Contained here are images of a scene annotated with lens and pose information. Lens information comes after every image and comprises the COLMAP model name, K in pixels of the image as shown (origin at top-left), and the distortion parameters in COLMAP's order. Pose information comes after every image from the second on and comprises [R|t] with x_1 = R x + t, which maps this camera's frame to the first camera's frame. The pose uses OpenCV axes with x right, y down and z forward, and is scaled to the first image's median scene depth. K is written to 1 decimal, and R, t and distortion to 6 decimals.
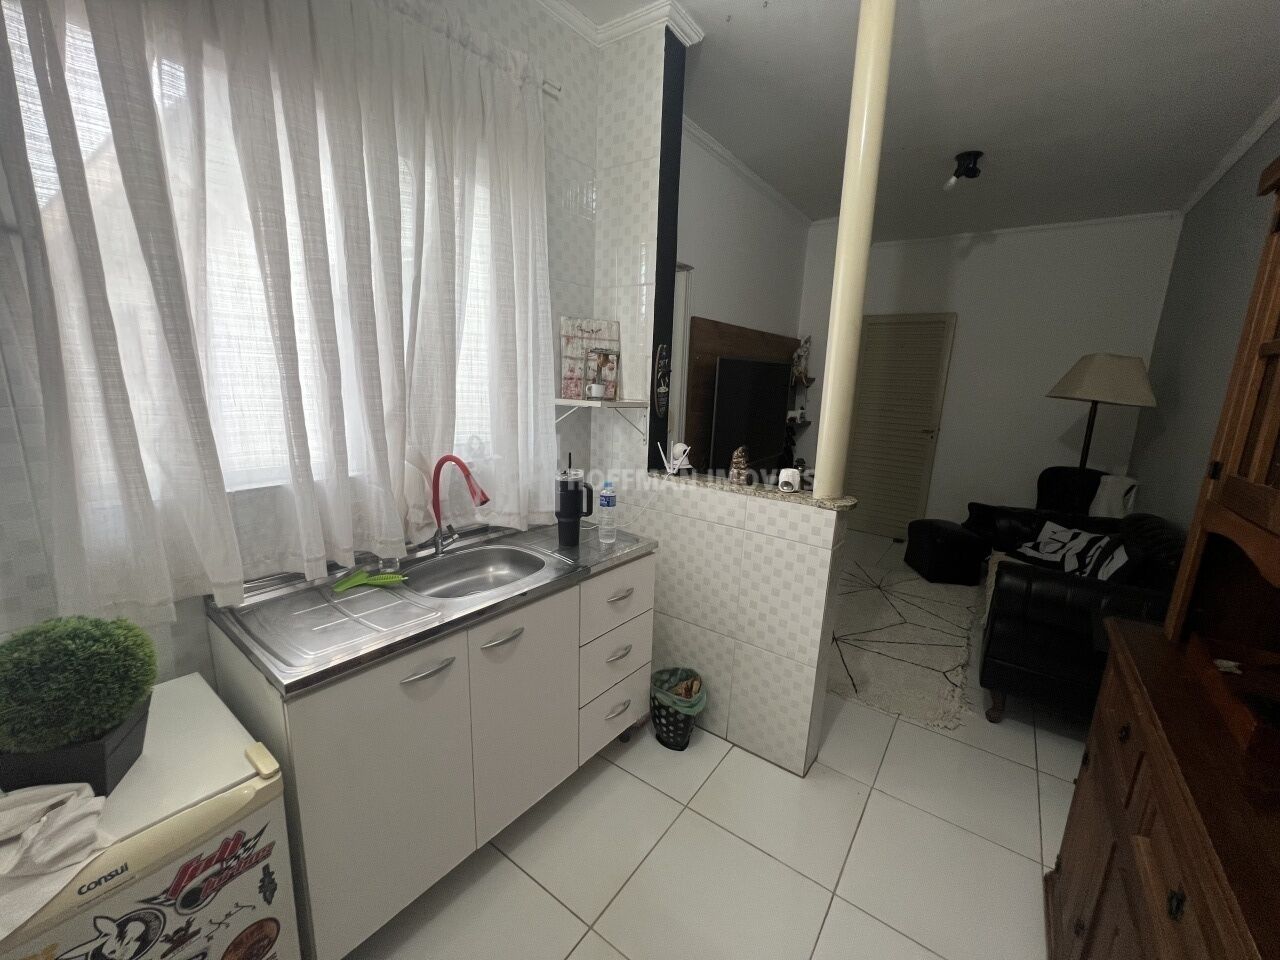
lens RADIAL K [[511.0, 0, 640.0], [0, 511.0, 480.0], [0, 0, 1]] dist [-0.003878, 0.000398]
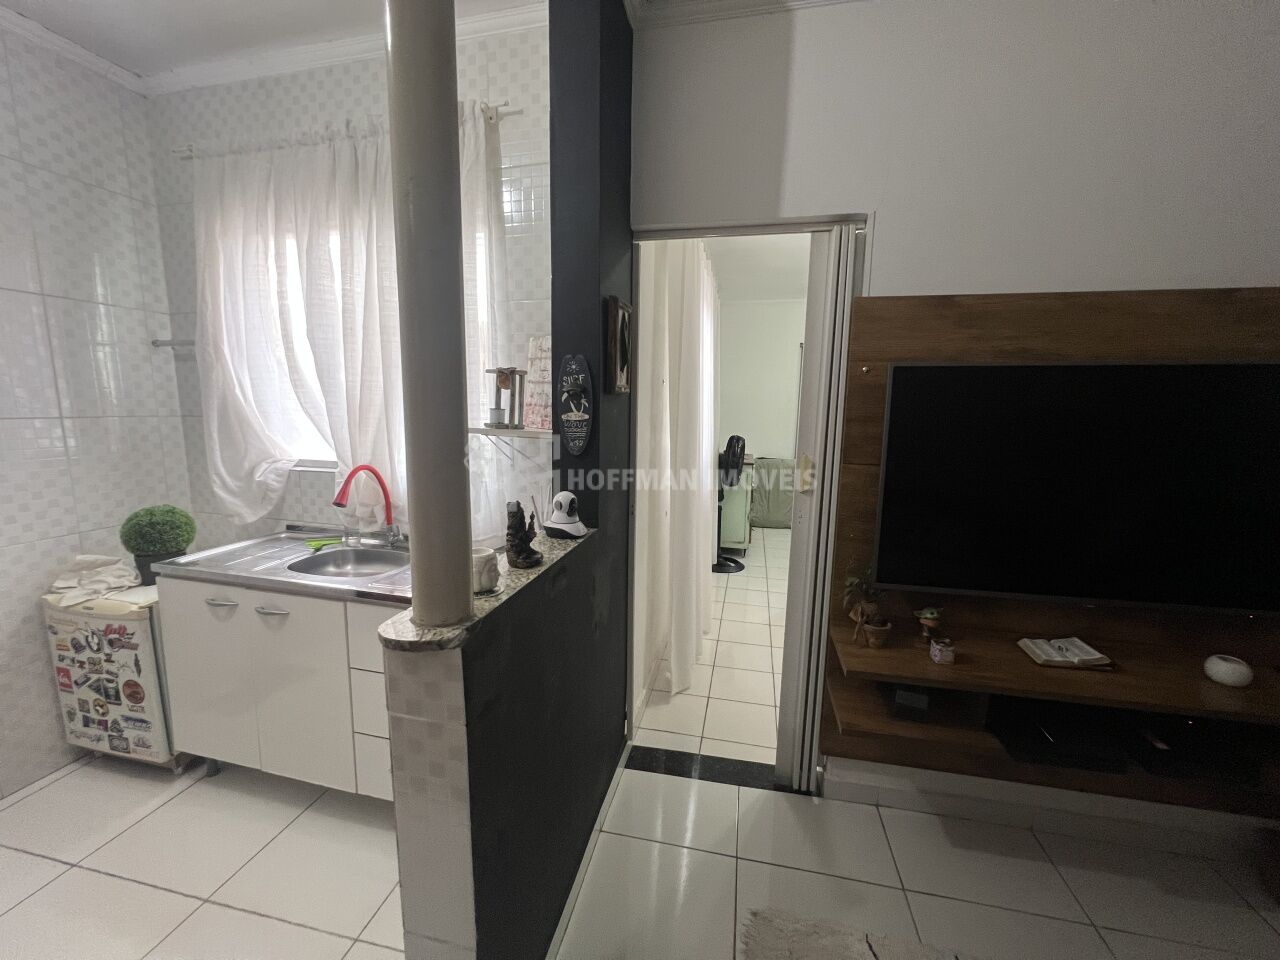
lens RADIAL K [[511.0, 0, 640.0], [0, 511.0, 480.0], [0, 0, 1]] dist [-0.003878, 0.000398]
pose [[0.404275, 0.103006, -0.908819, 1.694141], [-0.185210, 0.982273, 0.028943, -0.286142], [0.895689, 0.156621, 0.416186, 1.799375]]
